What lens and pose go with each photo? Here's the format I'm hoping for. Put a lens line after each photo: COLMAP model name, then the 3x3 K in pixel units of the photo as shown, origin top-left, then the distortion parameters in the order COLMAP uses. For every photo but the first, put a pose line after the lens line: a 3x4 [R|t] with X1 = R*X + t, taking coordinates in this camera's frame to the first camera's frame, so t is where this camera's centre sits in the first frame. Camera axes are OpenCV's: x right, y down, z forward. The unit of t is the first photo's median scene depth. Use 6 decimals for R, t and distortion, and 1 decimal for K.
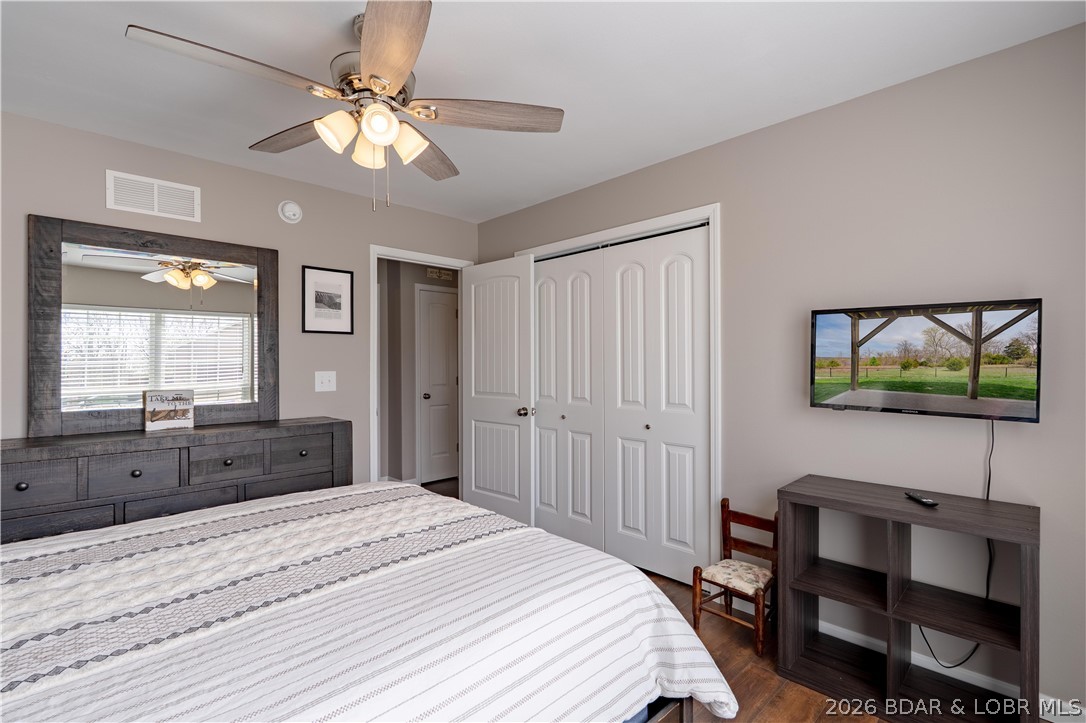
lens RADIAL K [[496.5, 0, 555.7], [0, 496.5, 361.7], [0, 0, 1]] dist [-0.002326, -0.000038]
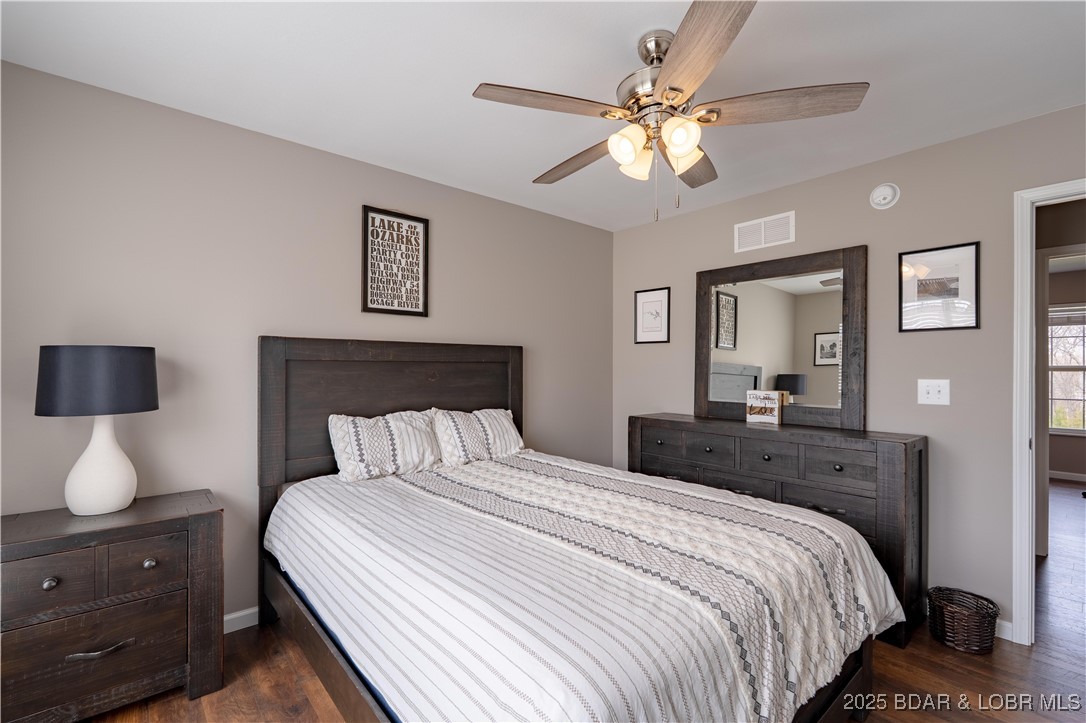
lens RADIAL K [[496.5, 0, 555.7], [0, 496.5, 361.7], [0, 0, 1]] dist [-0.002326, -0.000038]
pose [[-0.068464, -0.011690, -0.997585, 0.628725], [0.000075, 0.999931, -0.011723, 0.002510], [0.997654, -0.000877, -0.068458, 0.794831]]
